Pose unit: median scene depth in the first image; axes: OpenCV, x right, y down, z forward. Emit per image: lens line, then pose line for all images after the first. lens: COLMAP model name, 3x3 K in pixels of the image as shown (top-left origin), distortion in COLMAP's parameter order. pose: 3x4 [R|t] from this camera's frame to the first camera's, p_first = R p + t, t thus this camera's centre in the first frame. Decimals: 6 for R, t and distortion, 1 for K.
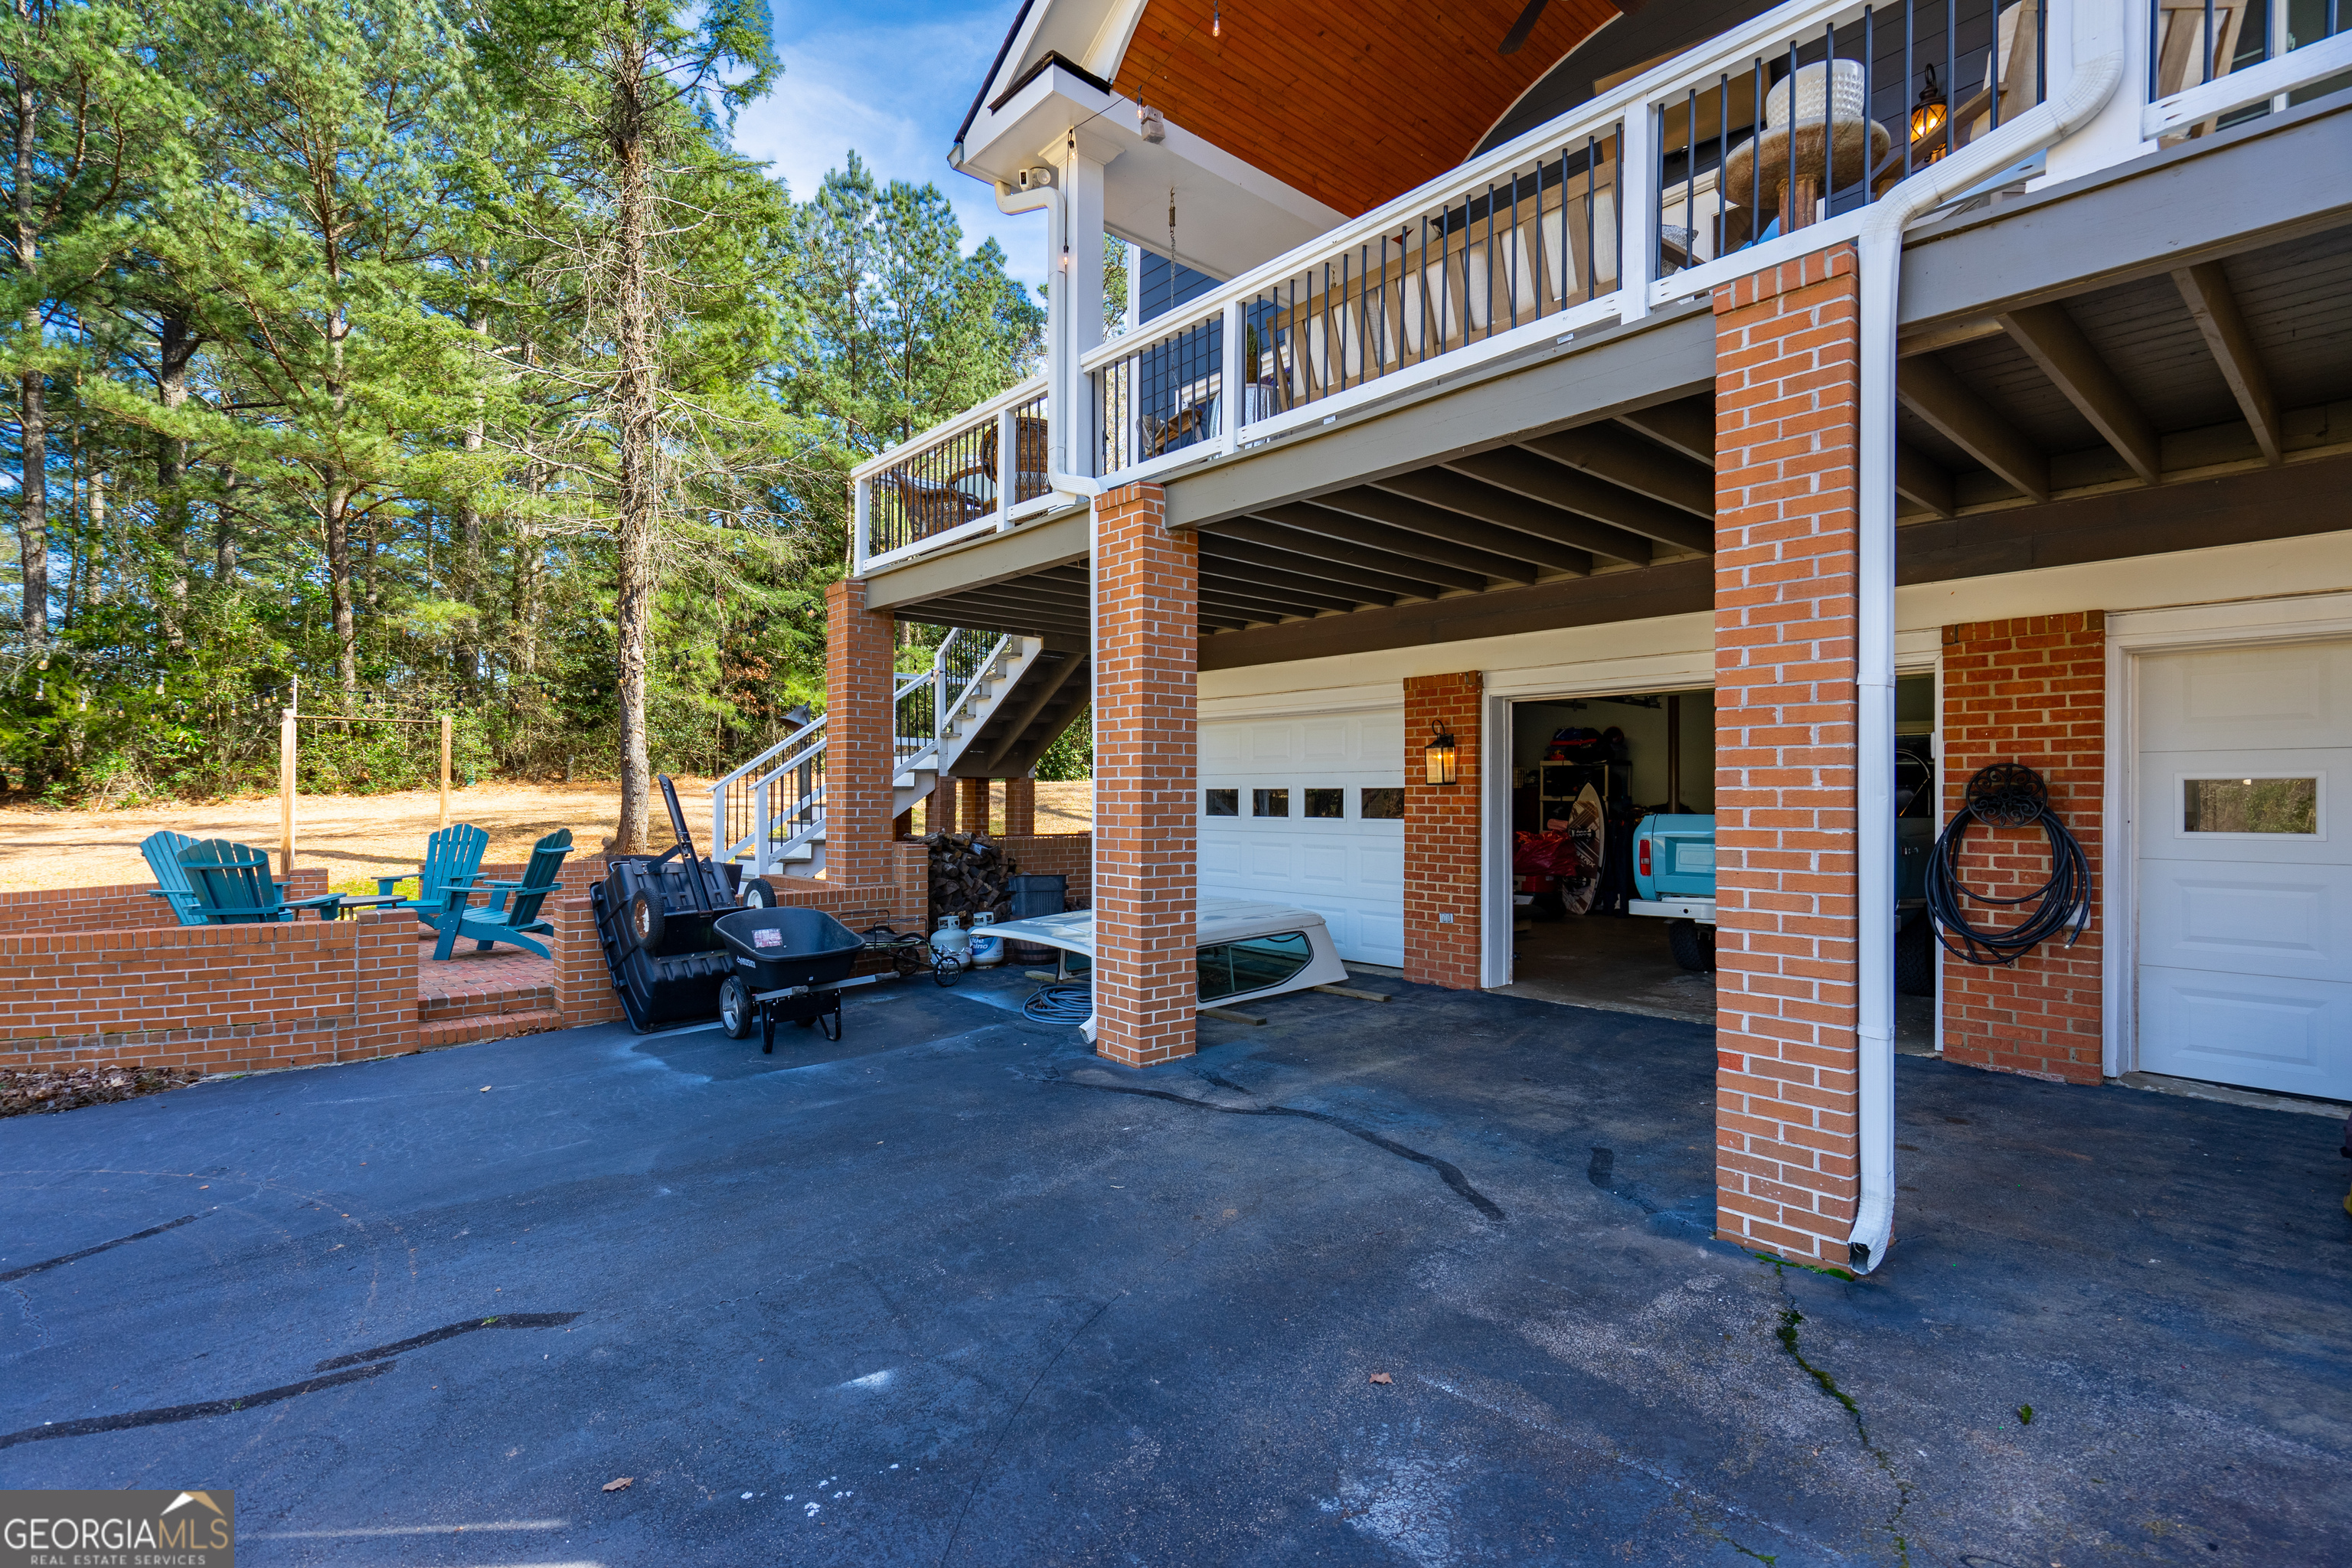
lens RADIAL K [[1105.0, 0, 1162.8], [0, 1105.0, 797.3], [0, 0, 1]] dist [-0.001719, -0.000198]
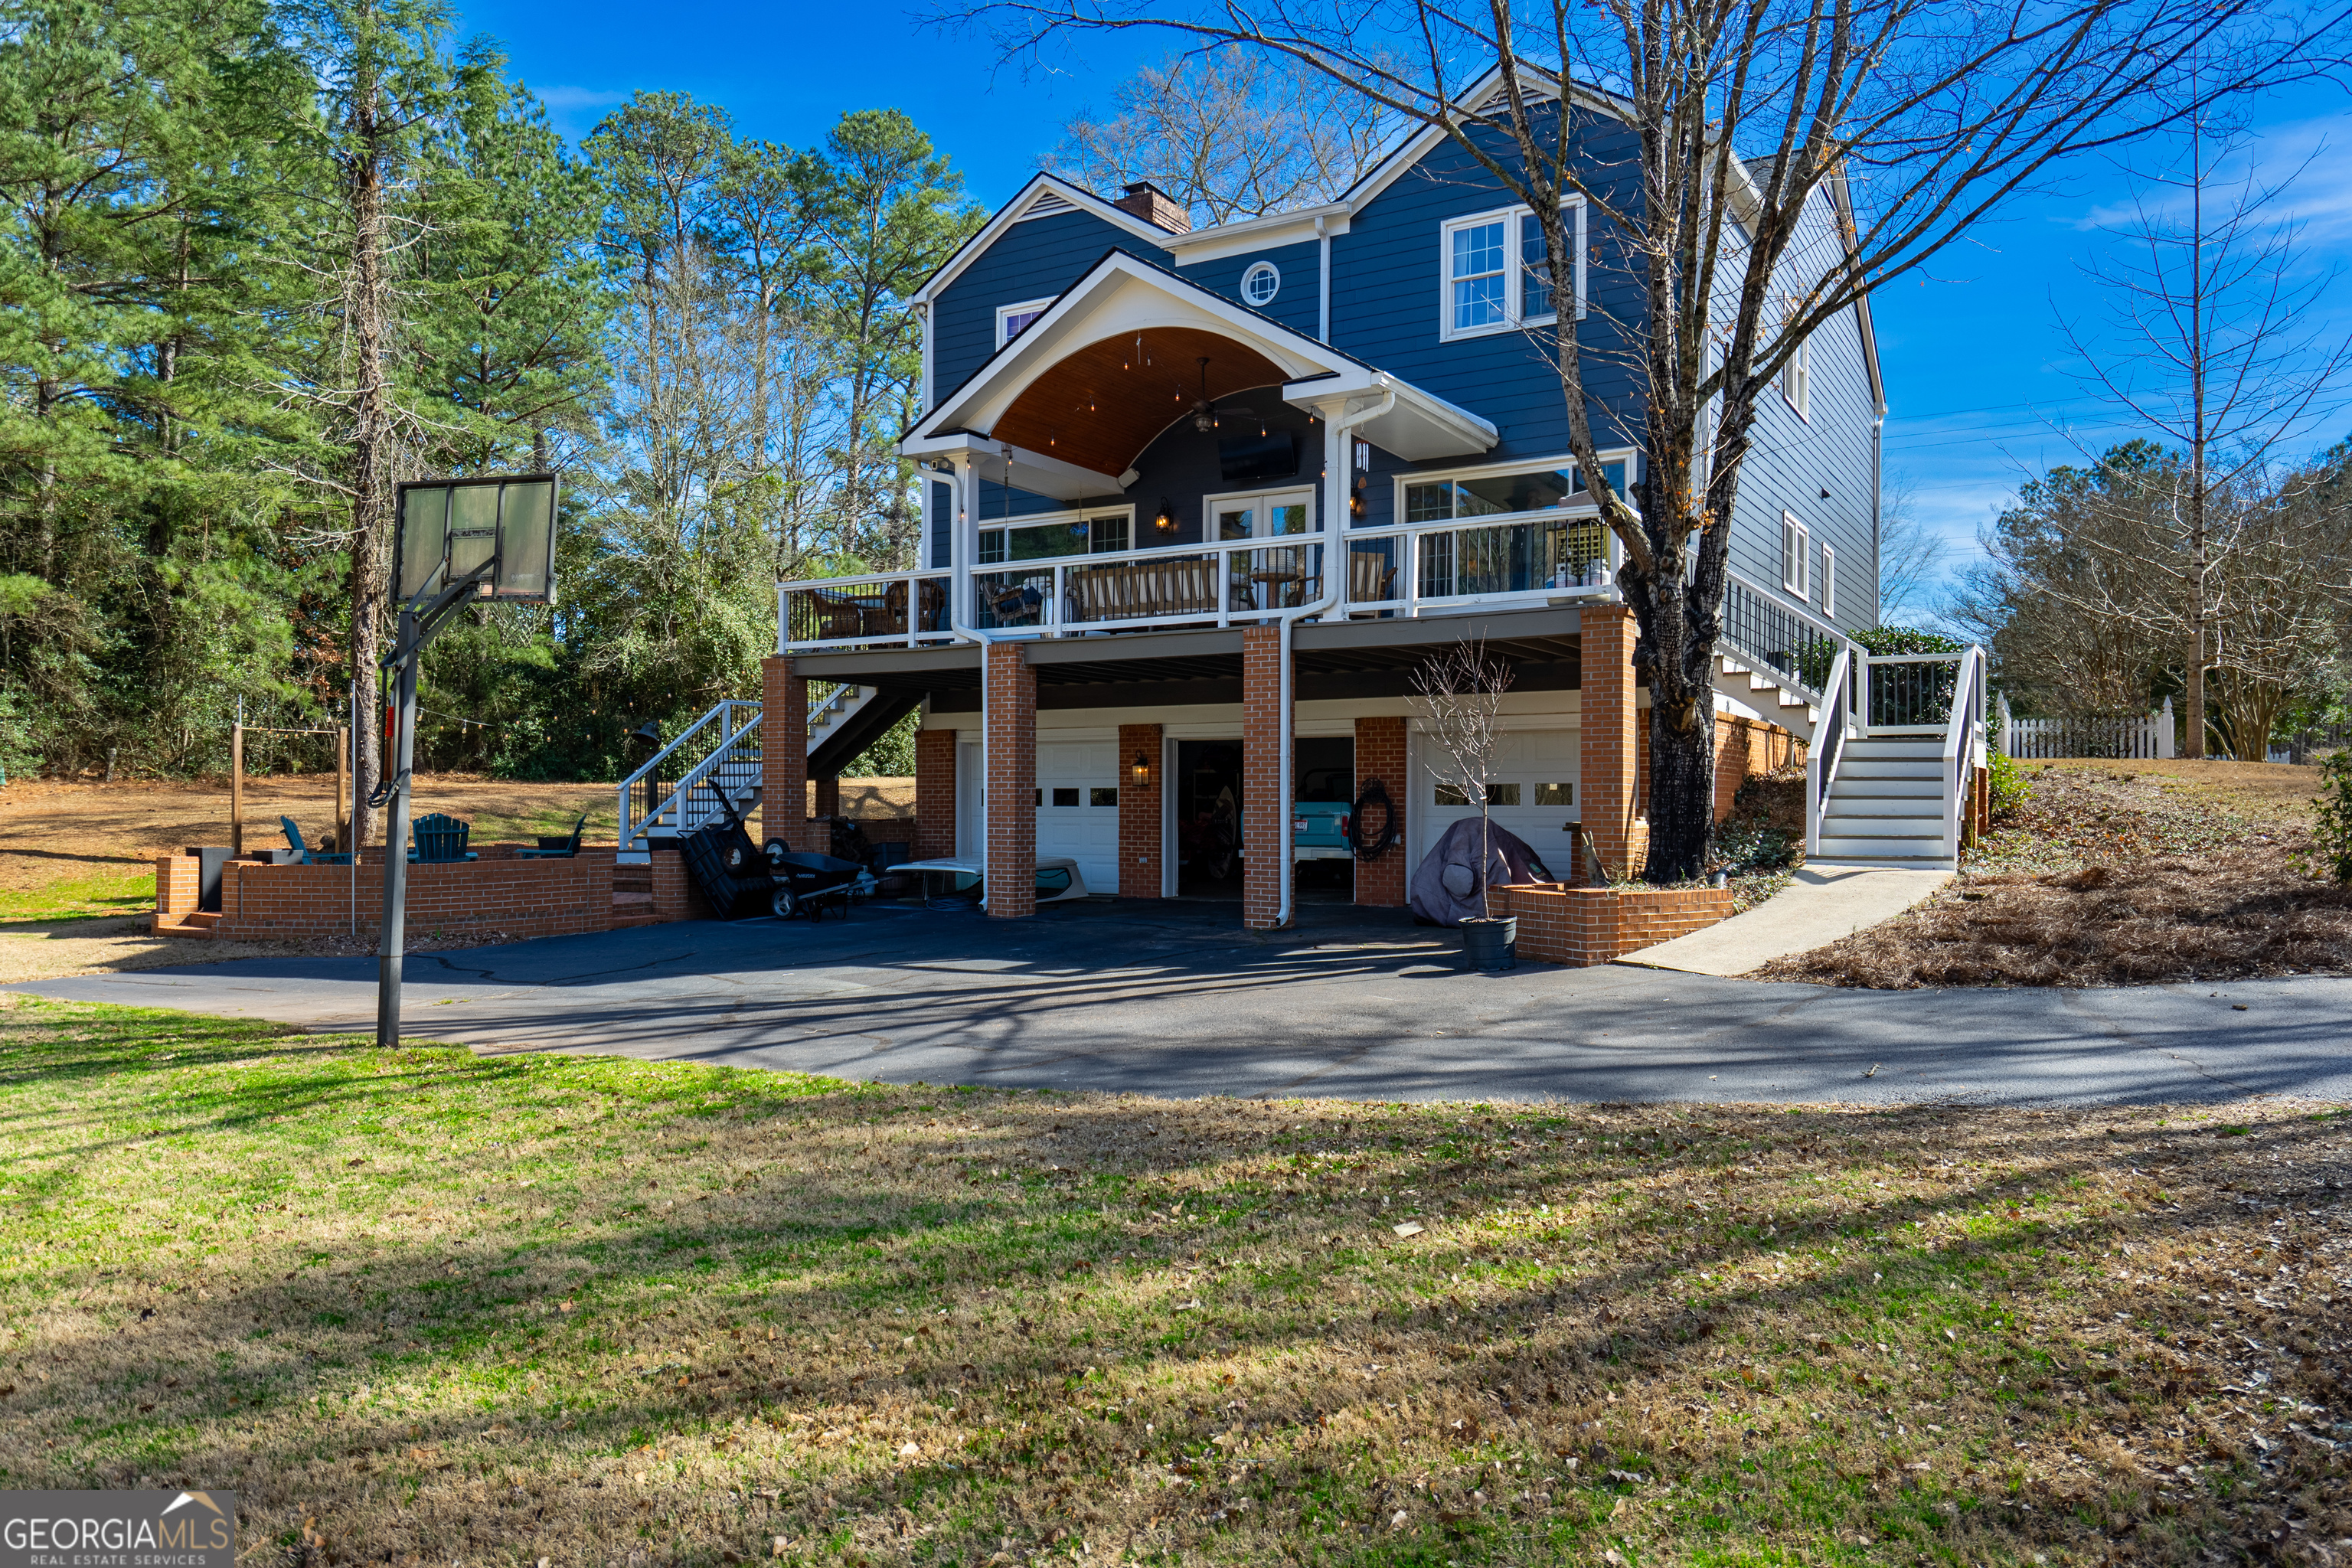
lens RADIAL K [[1681.7, 0, 1173.8], [0, 1681.7, 783.6], [0, 0, 1]] dist [-0.003356, -0.000504]
pose [[0.950944, 0.004305, 0.309334, -0.554817], [0.000190, 0.999895, -0.014497, 0.025013], [-0.309364, 0.013845, 0.950843, -1.654637]]
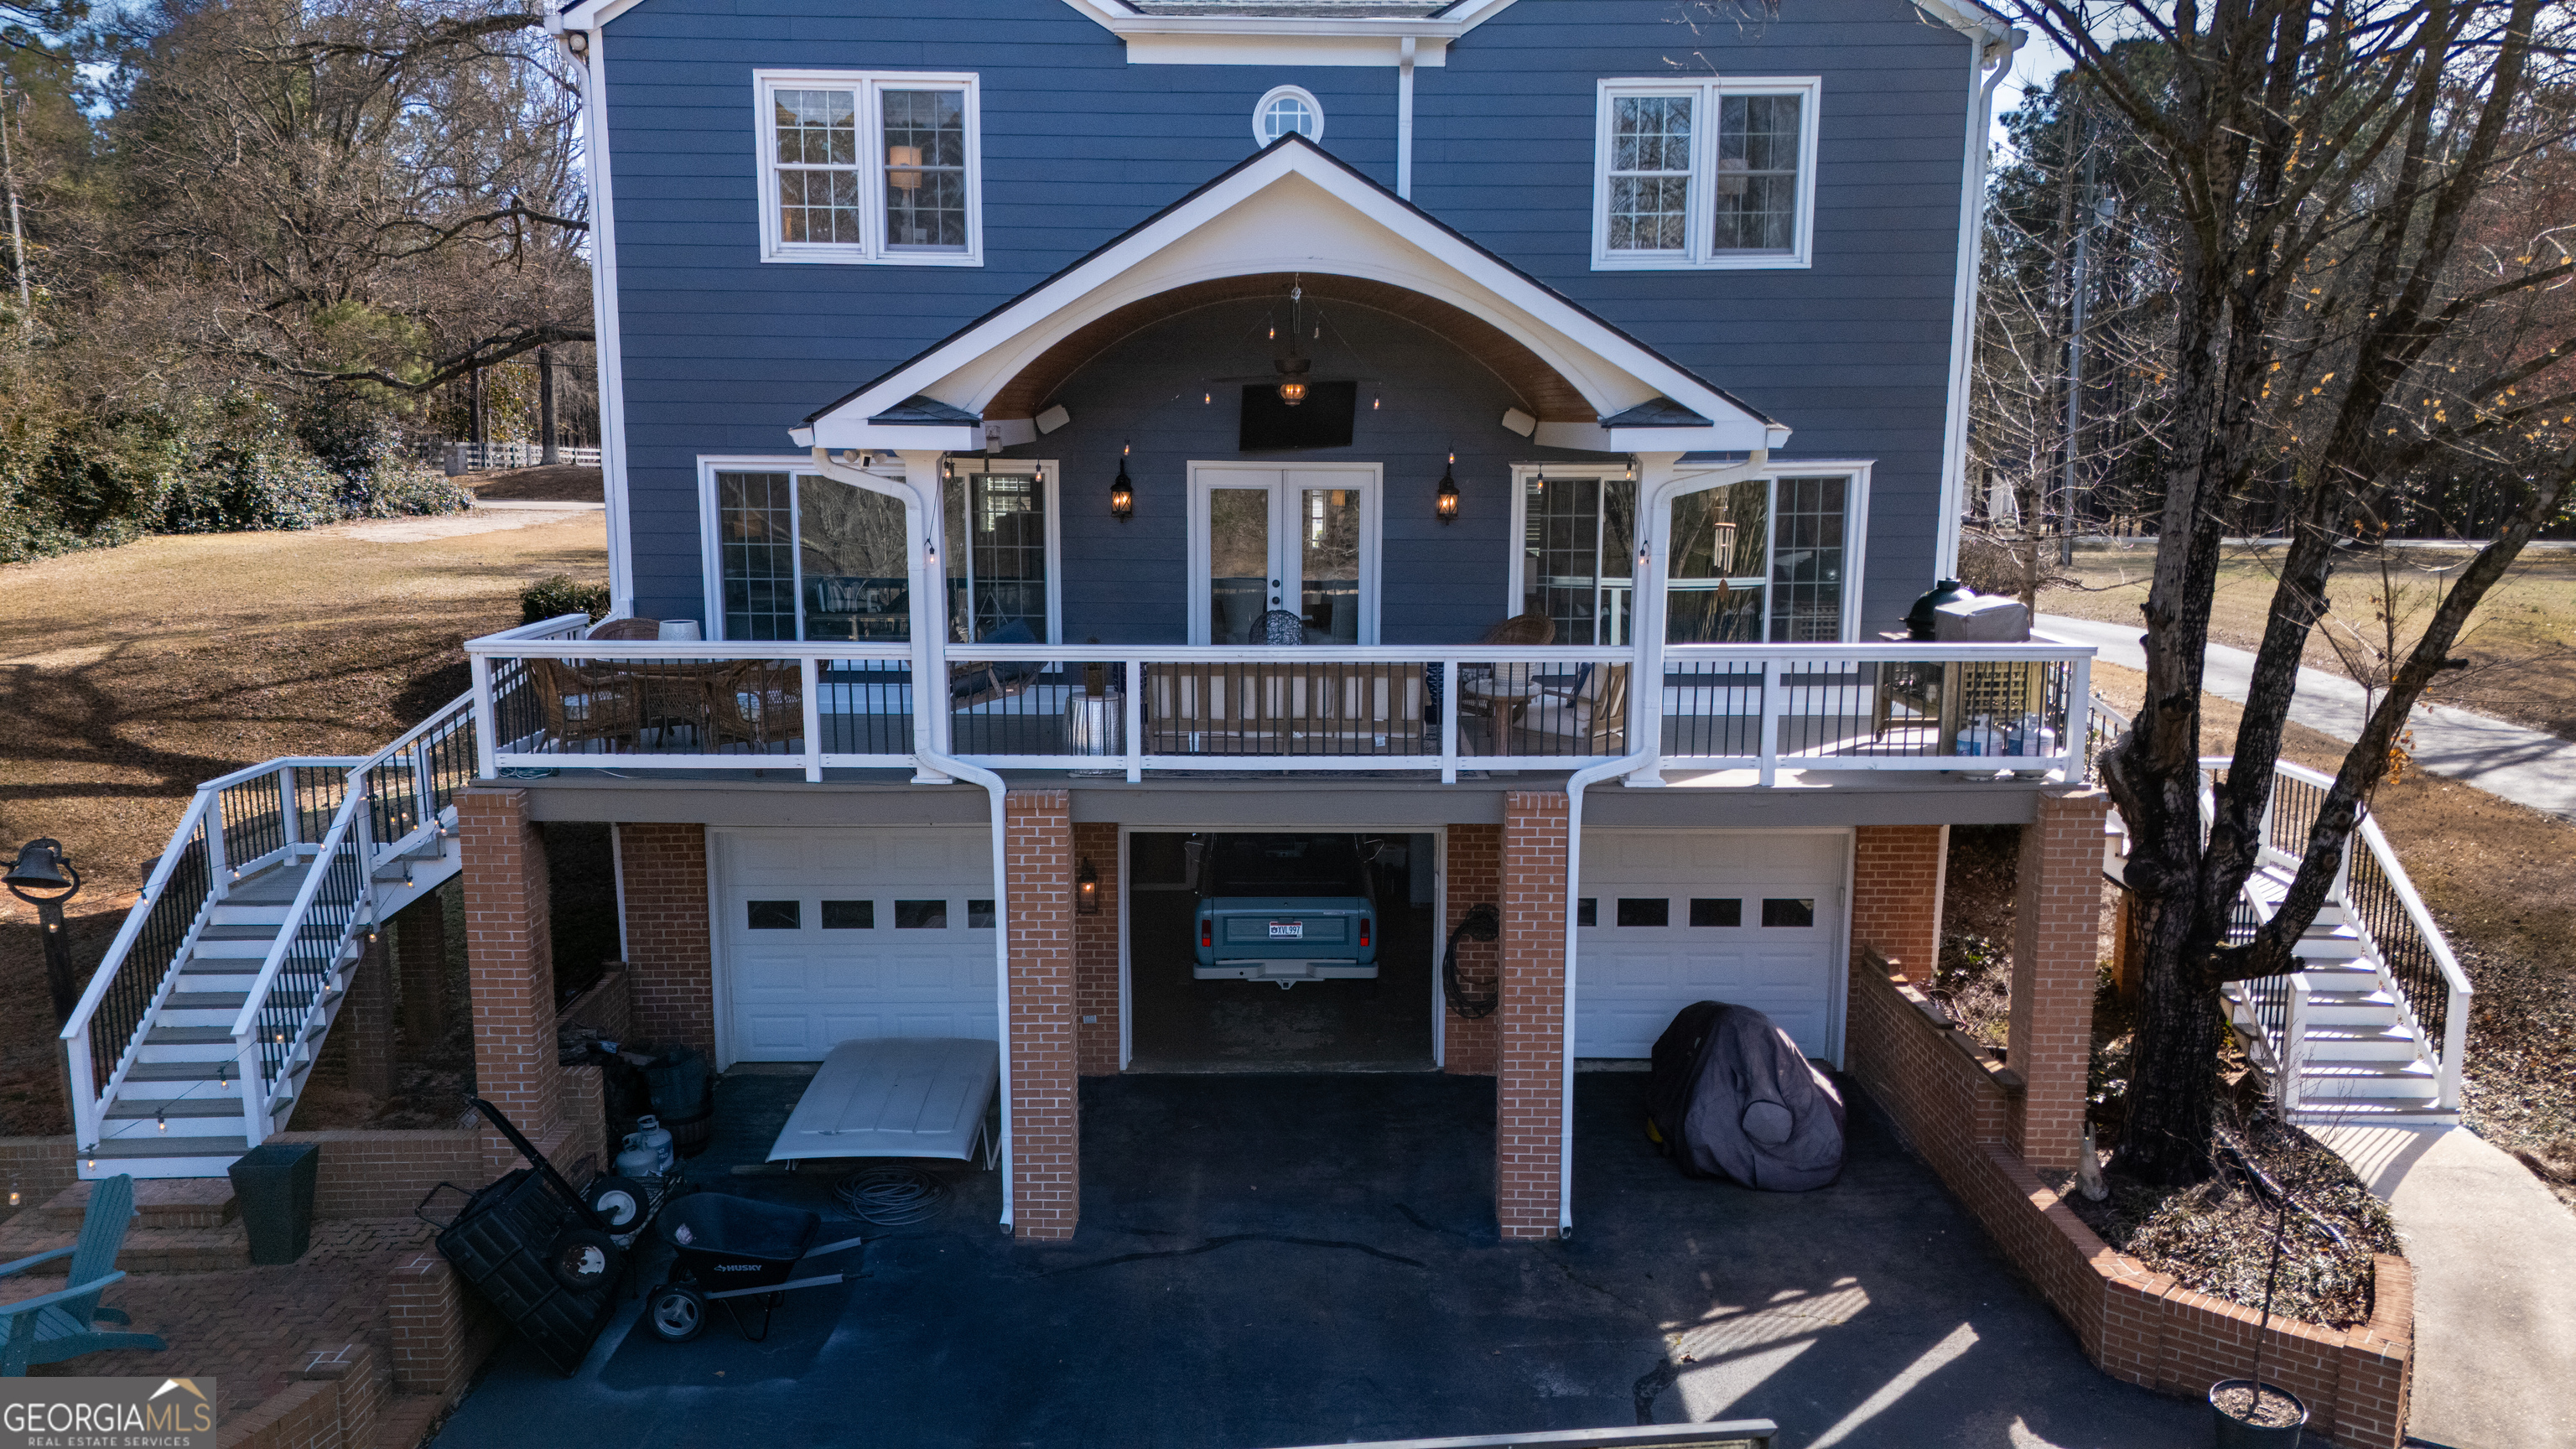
lens RADIAL K [[1897.2, 0, 1295.4], [0, 1897.2, 728.3], [0, 0, 1]] dist [0.074368, -0.000568]
pose [[0.638694, -0.130345, 0.758340, -1.119500], [-0.006499, 0.984599, 0.174708, -0.561108], [-0.769433, -0.116513, 0.628011, -0.407003]]
